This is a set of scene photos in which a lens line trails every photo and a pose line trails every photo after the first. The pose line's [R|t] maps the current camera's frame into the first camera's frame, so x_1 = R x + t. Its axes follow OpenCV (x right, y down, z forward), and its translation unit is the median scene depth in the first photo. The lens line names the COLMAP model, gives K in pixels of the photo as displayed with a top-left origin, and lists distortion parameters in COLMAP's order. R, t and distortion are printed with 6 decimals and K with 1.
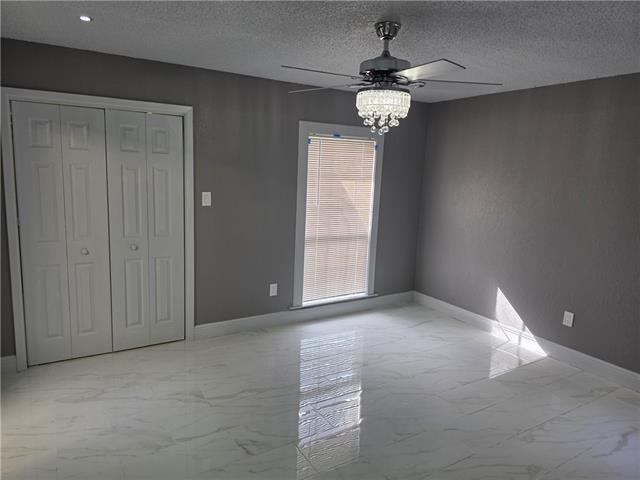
lens RADIAL K [[427.6, 0, 317.5], [0, 427.6, 239.5], [0, 0, 1]] dist [-0.000310, -0.006166]
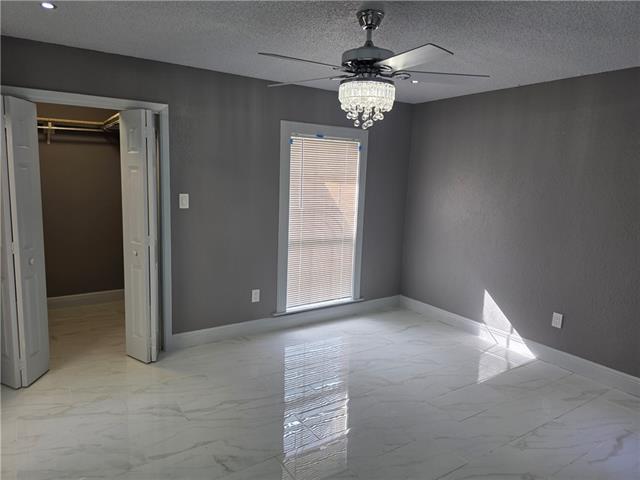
lens RADIAL K [[427.6, 0, 317.9], [0, 427.6, 239.7], [0, 0, 1]] dist [-0.000310, -0.006166]
pose [[0.999286, -0.011435, 0.036019, 0.005338], [0.012036, 0.999791, -0.016526, 0.013781], [-0.035823, 0.016947, 0.999214, 0.045732]]
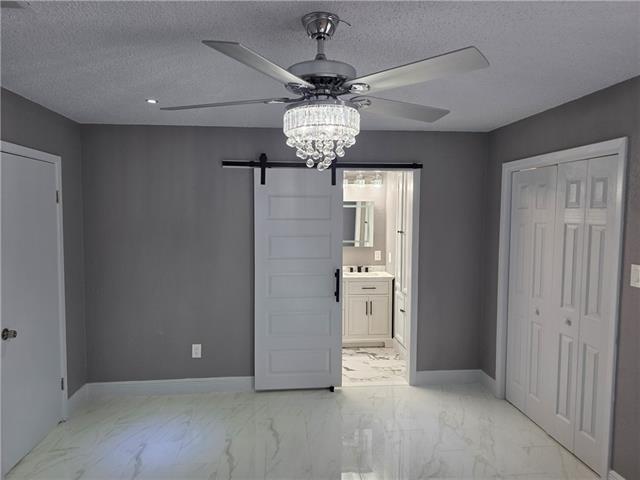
lens RADIAL K [[427.6, 0, 318.5], [0, 427.6, 240.1], [0, 0, 1]] dist [-0.000310, -0.006166]
pose [[-0.430993, 0.018053, -0.902175, 0.637621], [-0.165169, 0.981330, 0.098542, -0.168551], [0.887110, 0.191482, -0.419964, 1.082384]]
